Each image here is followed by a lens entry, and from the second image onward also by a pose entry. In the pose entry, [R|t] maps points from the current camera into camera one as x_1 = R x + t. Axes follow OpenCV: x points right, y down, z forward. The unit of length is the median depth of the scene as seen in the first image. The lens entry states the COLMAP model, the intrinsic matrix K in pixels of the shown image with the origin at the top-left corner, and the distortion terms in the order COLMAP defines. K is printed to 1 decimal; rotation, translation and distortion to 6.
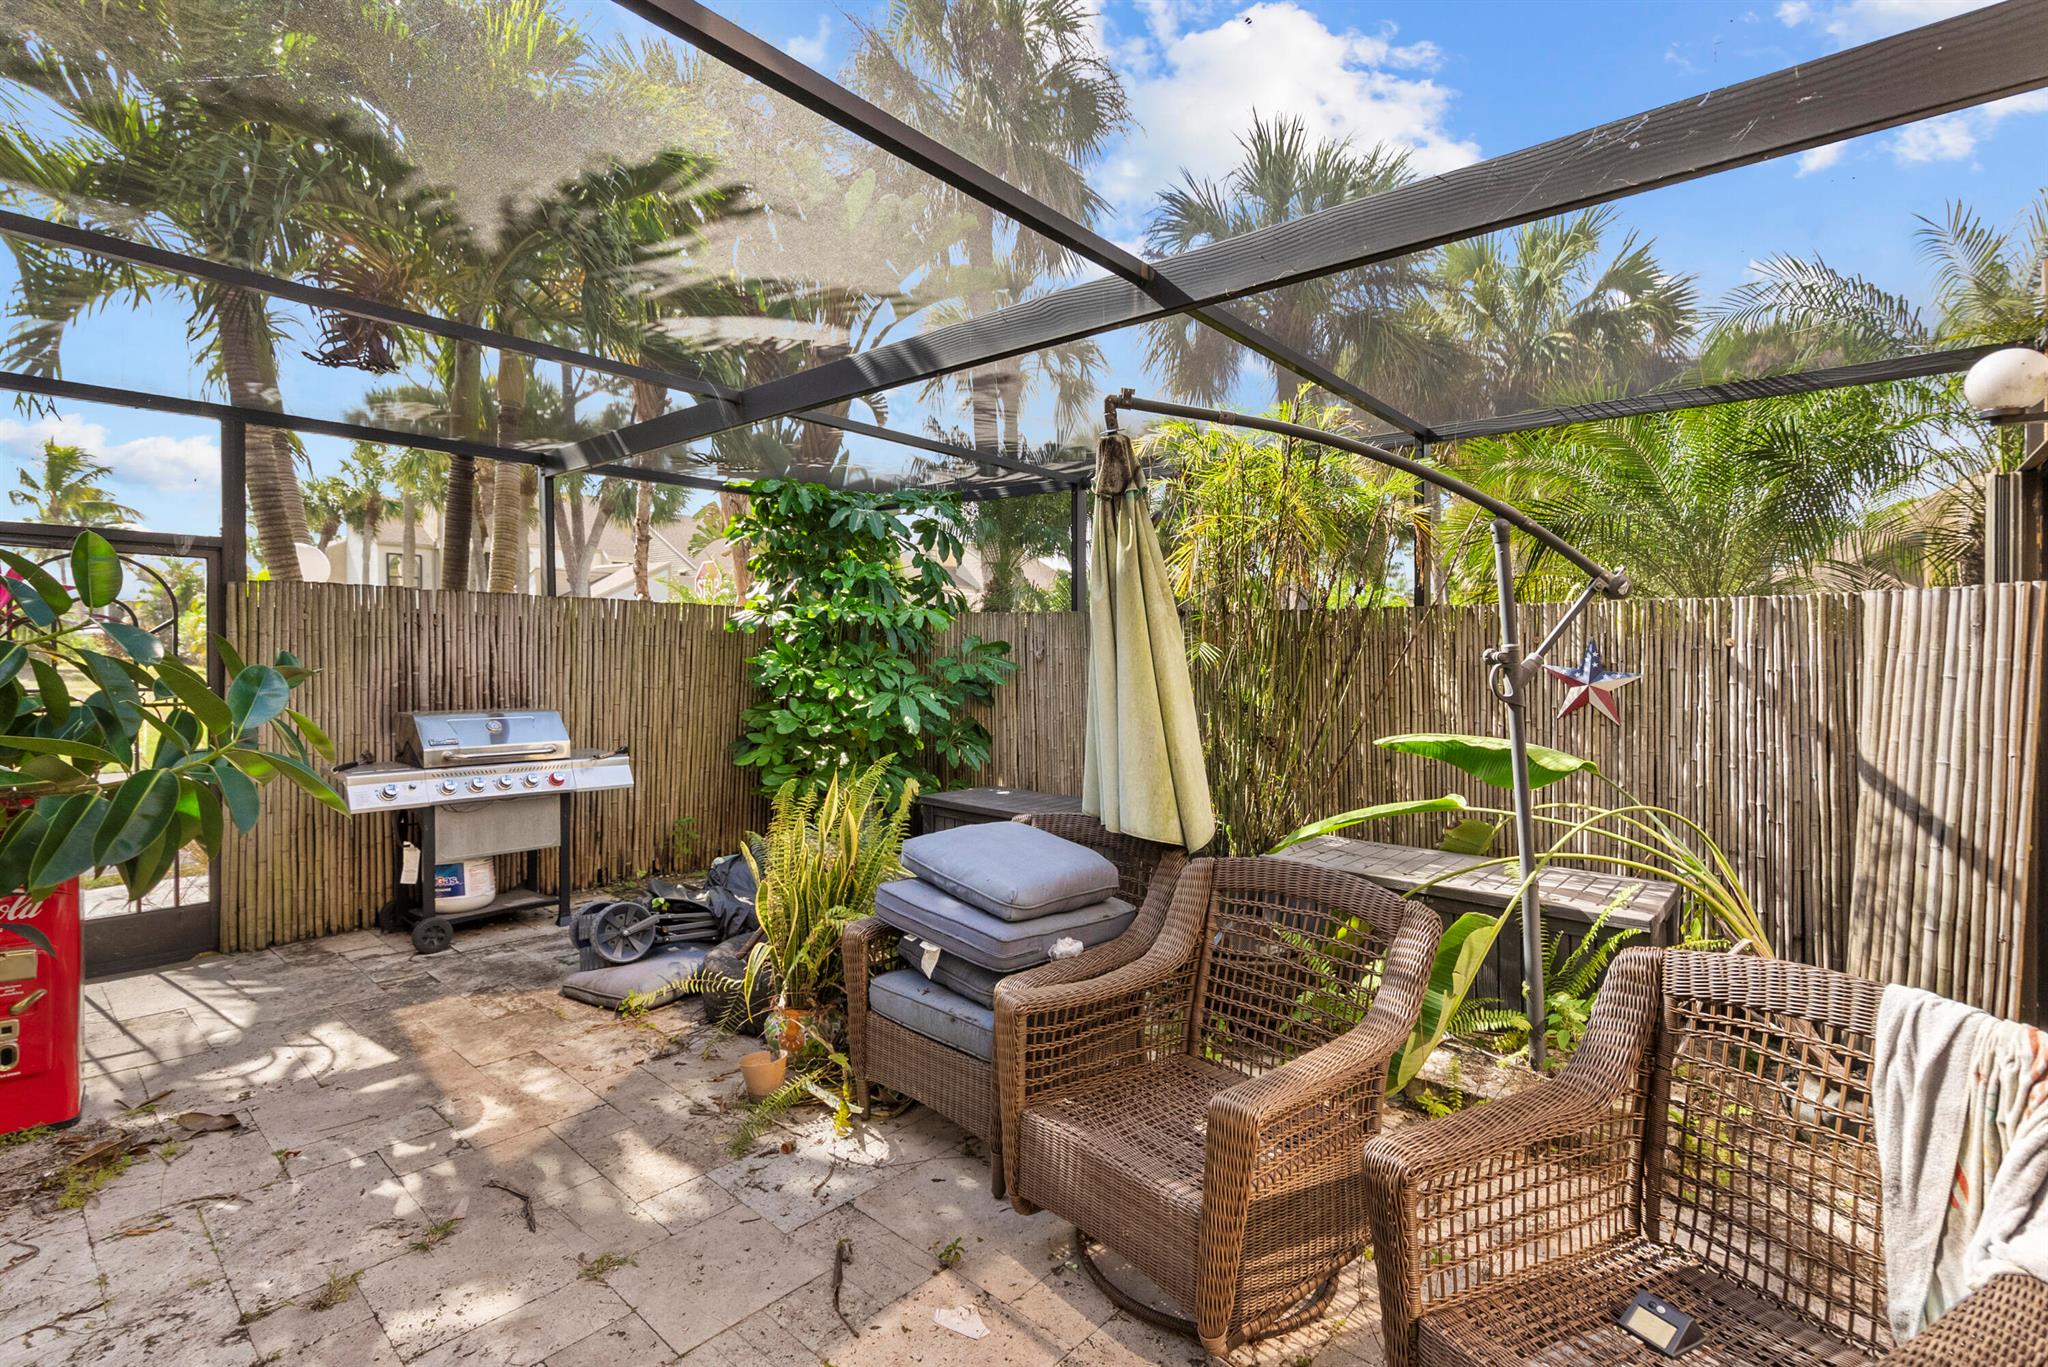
lens RADIAL K [[950.4, 0, 1024.0], [0, 950.4, 683.5], [0, 0, 1]] dist [0.012196, 0.000302]
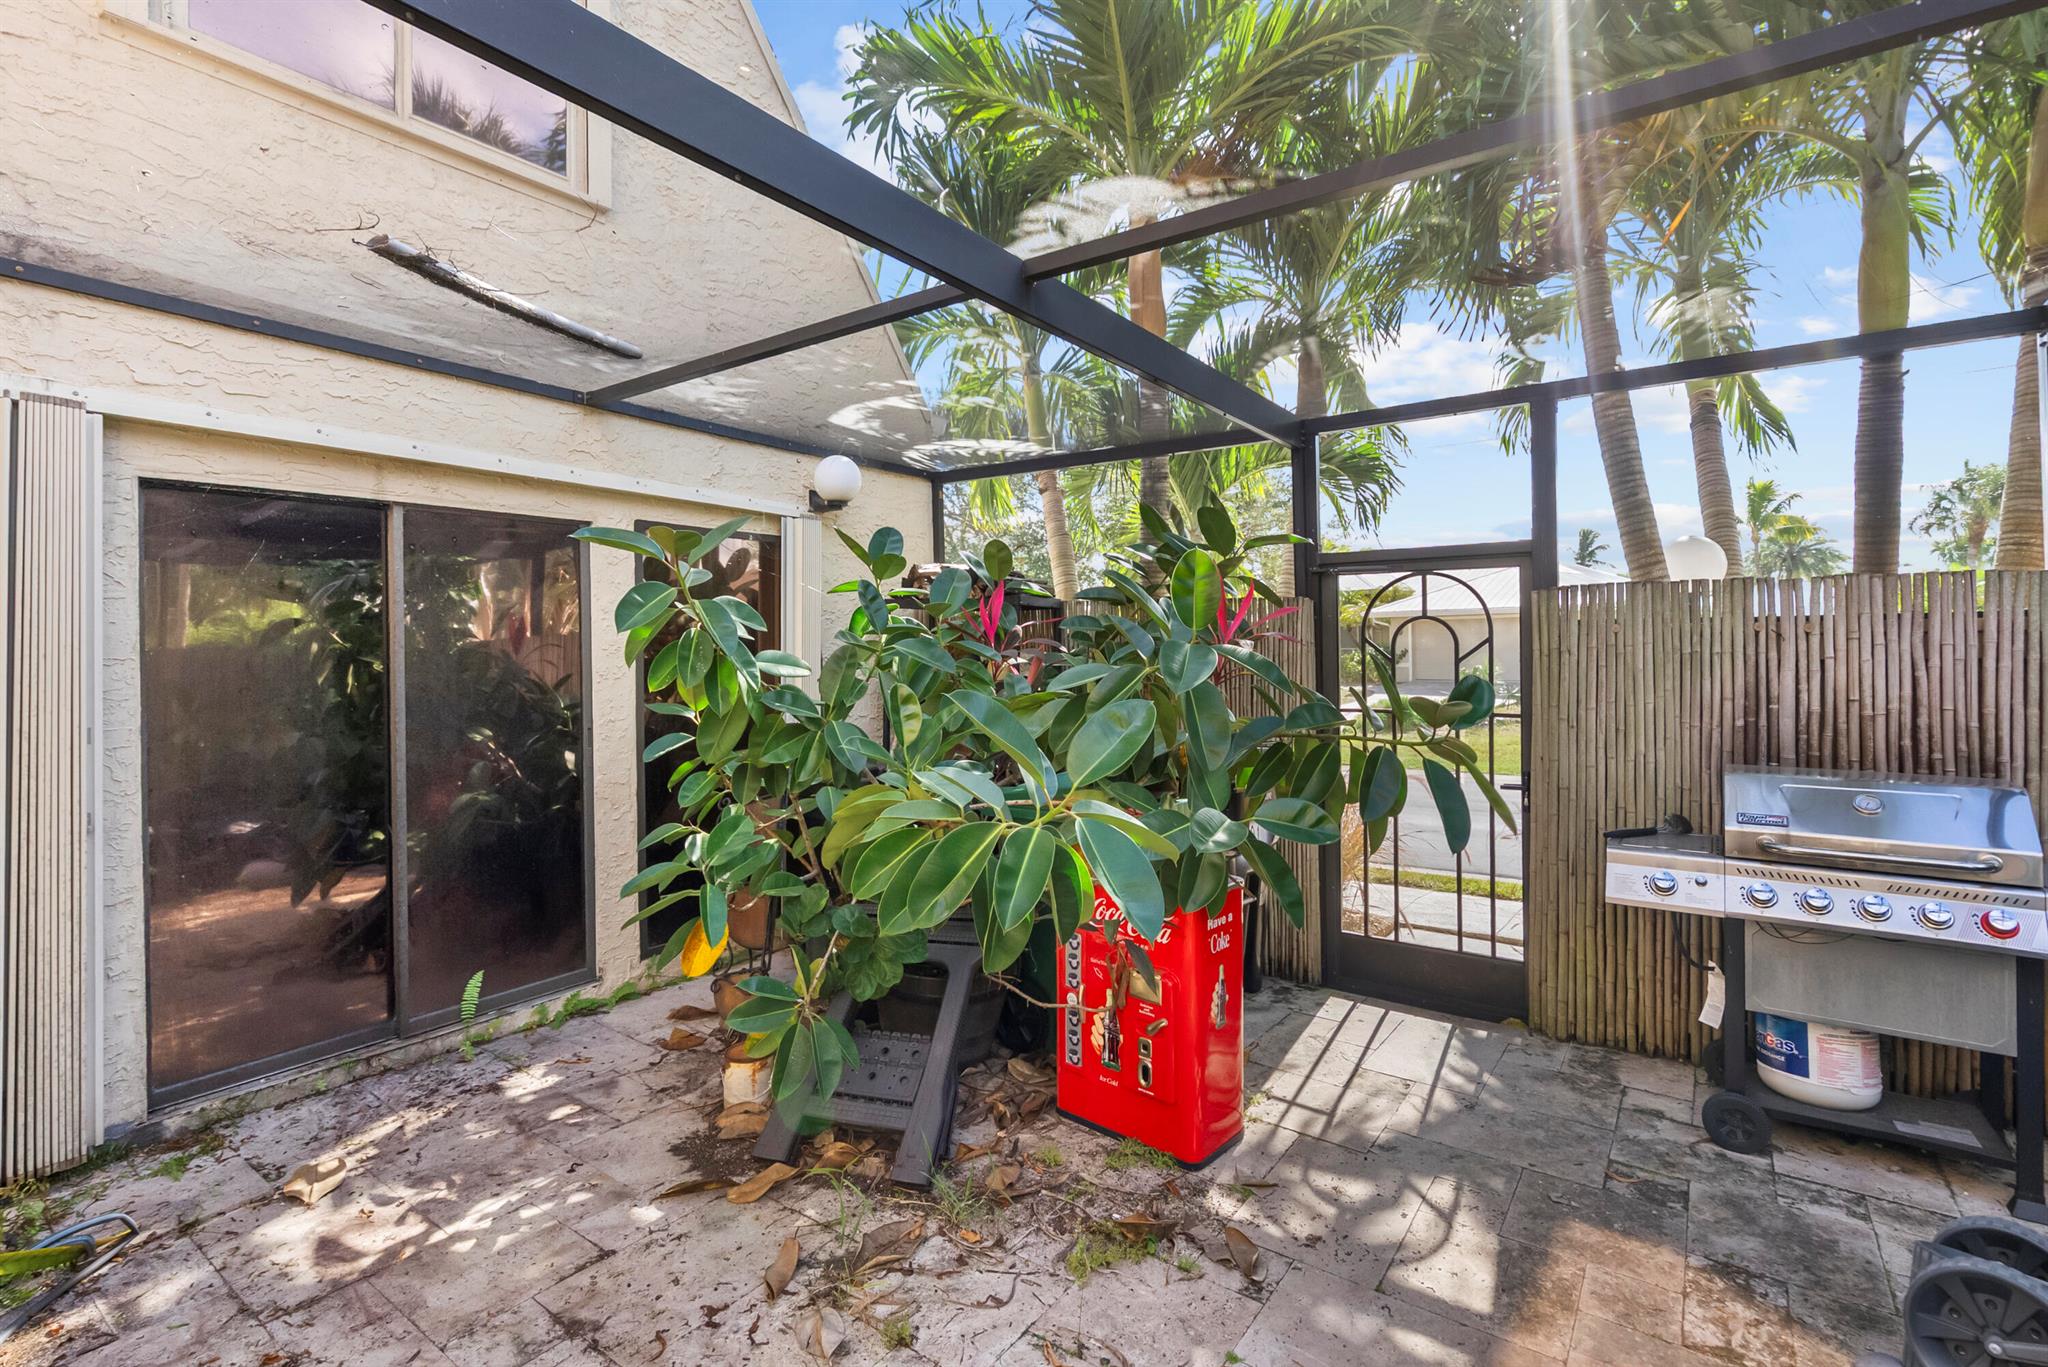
lens RADIAL K [[950.4, 0, 1024.0], [0, 950.4, 683.5], [0, 0, 1]] dist [0.012196, 0.000302]
pose [[0.104320, 0.008999, -0.994503, -0.039190], [-0.026298, 0.999634, 0.006287, -0.018226], [0.994196, 0.025498, 0.104519, 0.451947]]
